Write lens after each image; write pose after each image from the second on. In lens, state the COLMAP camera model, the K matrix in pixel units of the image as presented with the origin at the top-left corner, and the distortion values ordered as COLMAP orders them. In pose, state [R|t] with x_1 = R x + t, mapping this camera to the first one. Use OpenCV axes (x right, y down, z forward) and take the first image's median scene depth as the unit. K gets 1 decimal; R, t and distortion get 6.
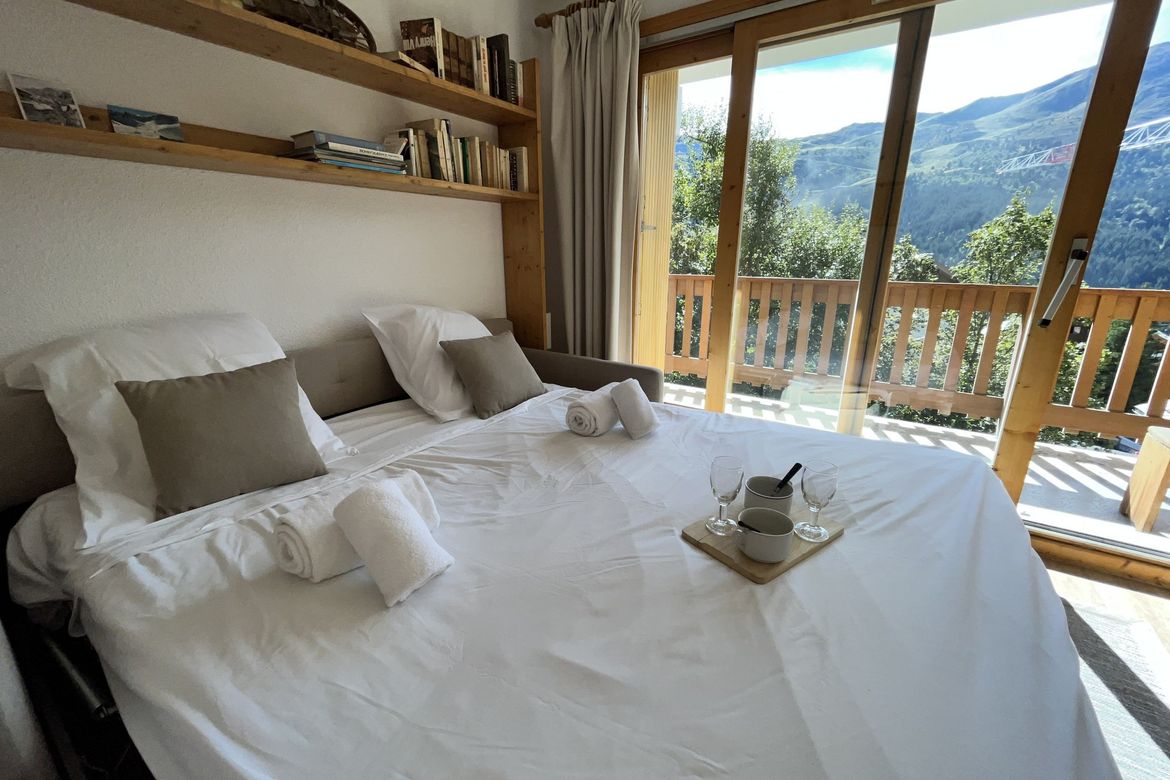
lens RADIAL K [[482.1, 0, 578.2], [0, 482.1, 387.9], [0, 0, 1]] dist [-0.001283, -0.000184]
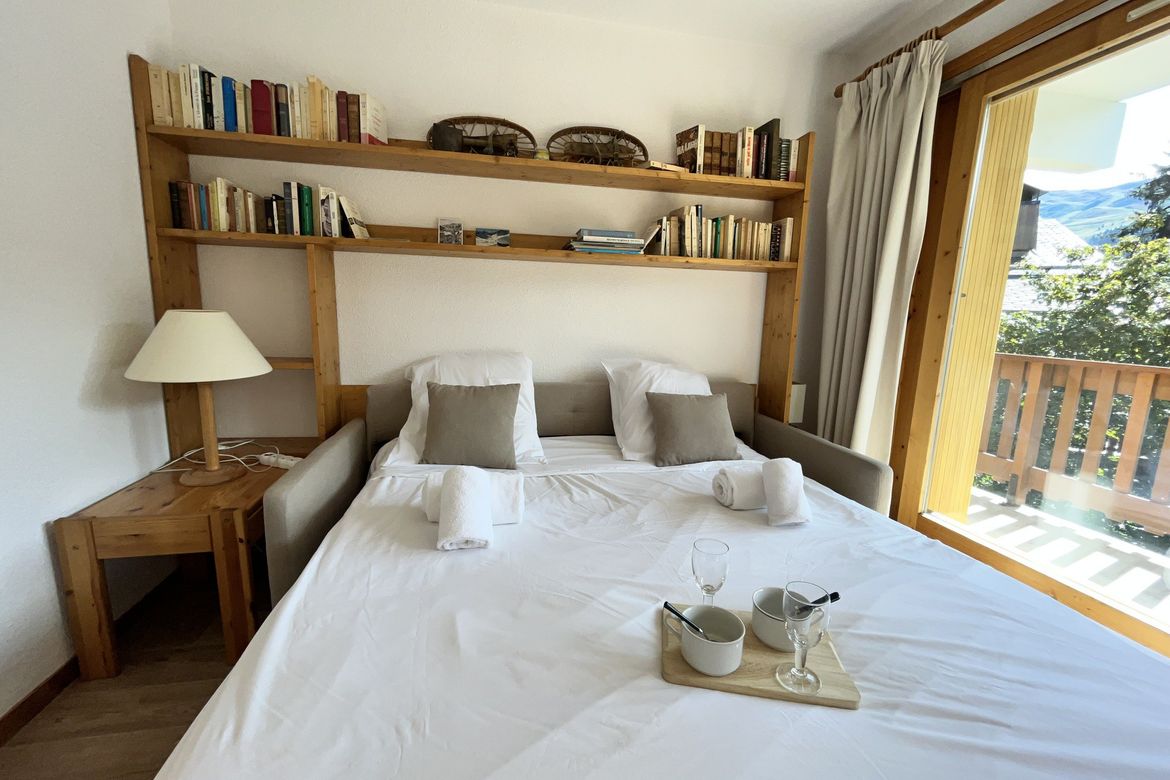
lens RADIAL K [[477.0, 0, 585.0], [0, 477.0, 390.0], [0, 0, 1]] dist [-0.000658, 0.000063]
pose [[0.712845, 0.131544, -0.688874, 0.389203], [-0.218891, 0.974915, -0.040343, -0.023006], [0.666287, 0.179546, 0.723757, 0.079759]]
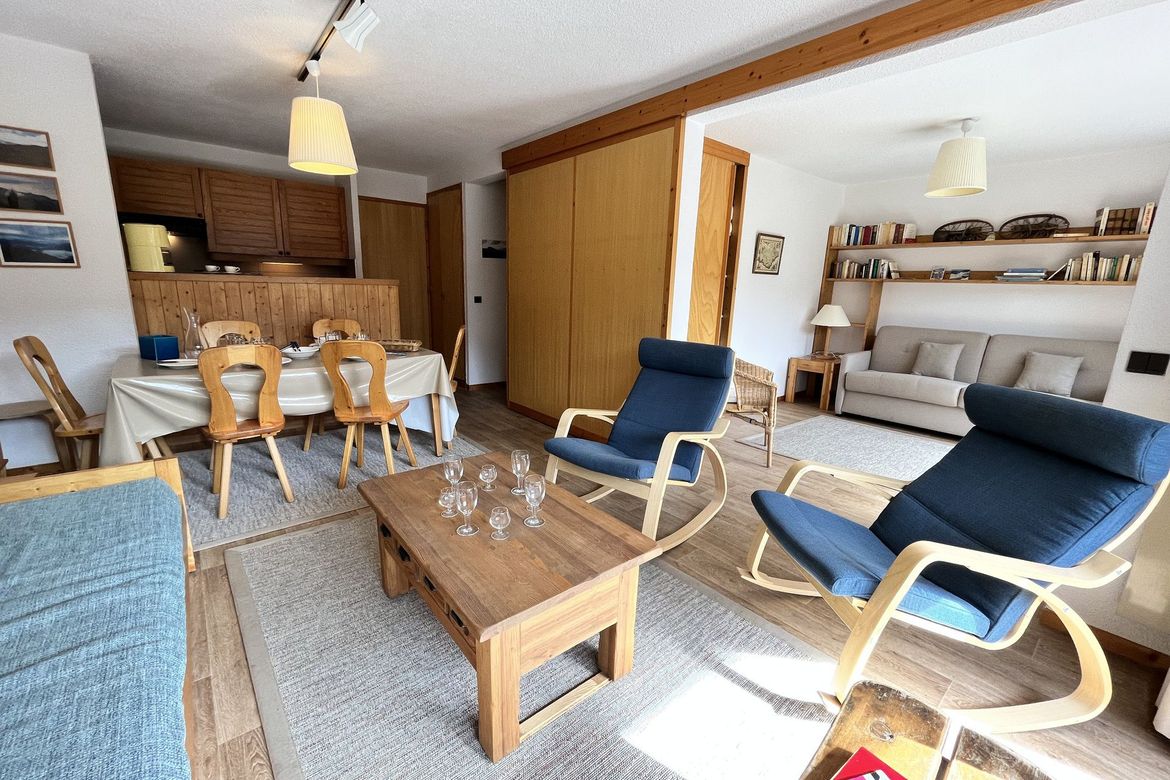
lens RADIAL K [[477.0, 0, 585.0], [0, 477.0, 390.0], [0, 0, 1]] dist [-0.000658, 0.000063]
pose [[-0.279159, 0.198595, -0.939484, 2.459790], [-0.291885, 0.914535, 0.280052, 0.053545], [0.914808, 0.352400, -0.197334, -0.403956]]
